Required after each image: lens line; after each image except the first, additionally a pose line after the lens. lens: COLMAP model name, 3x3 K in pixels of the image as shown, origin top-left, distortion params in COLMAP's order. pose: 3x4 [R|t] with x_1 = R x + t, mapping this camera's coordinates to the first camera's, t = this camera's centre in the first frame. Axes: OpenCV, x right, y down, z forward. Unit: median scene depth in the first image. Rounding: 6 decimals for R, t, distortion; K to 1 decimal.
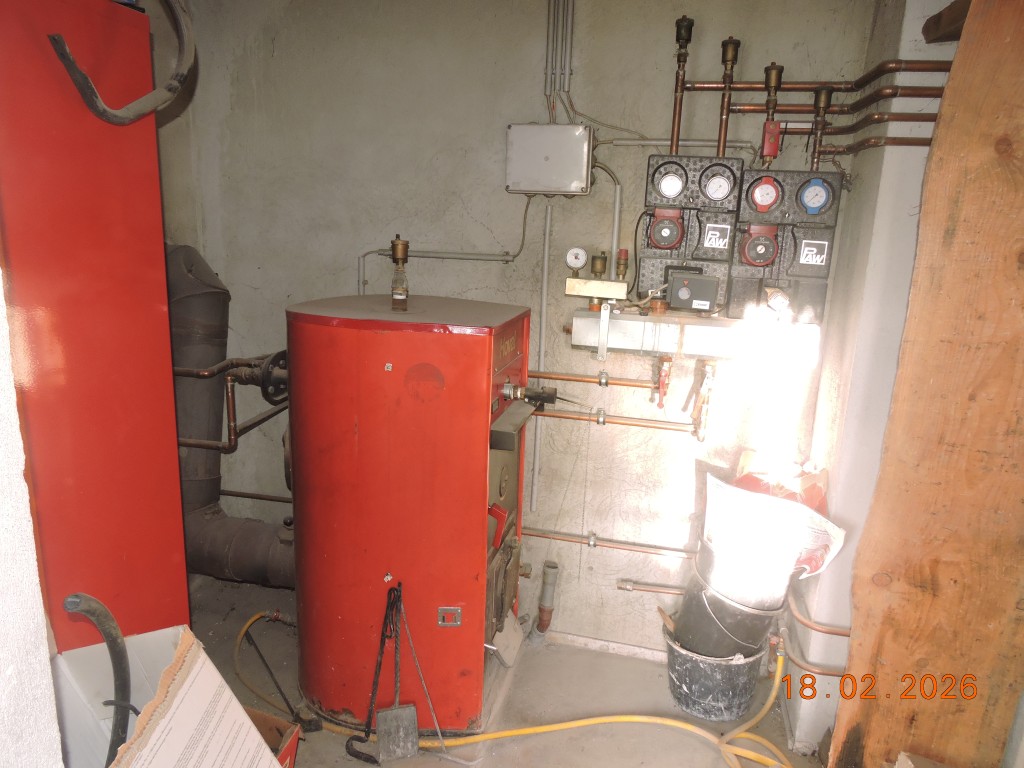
lens RADIAL K [[733.8, 0, 512.0], [0, 733.8, 383.6], [0, 0, 1]] dist [-0.008777, -0.001852]
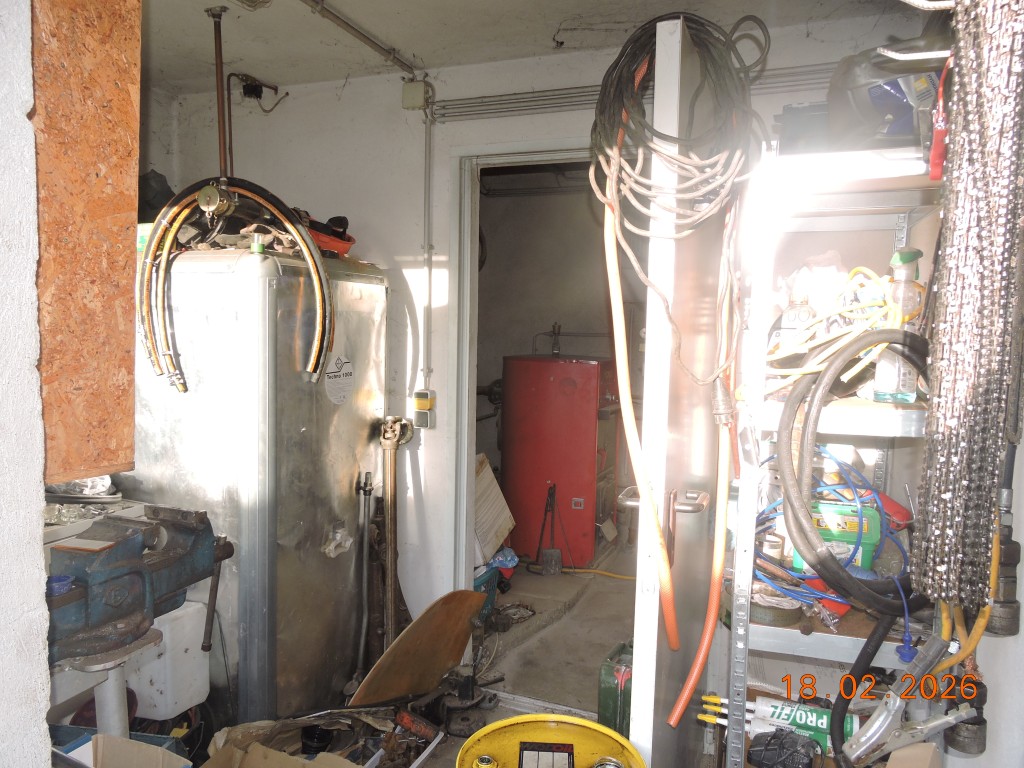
lens RADIAL K [[733.8, 0, 512.6], [0, 733.8, 384.0], [0, 0, 1]] dist [-0.008777, -0.001852]
pose [[0.983537, -0.002998, -0.180684, 0.102318], [-0.026346, 0.986801, -0.159783, 0.314668], [0.178778, 0.161912, 0.970476, -1.041246]]
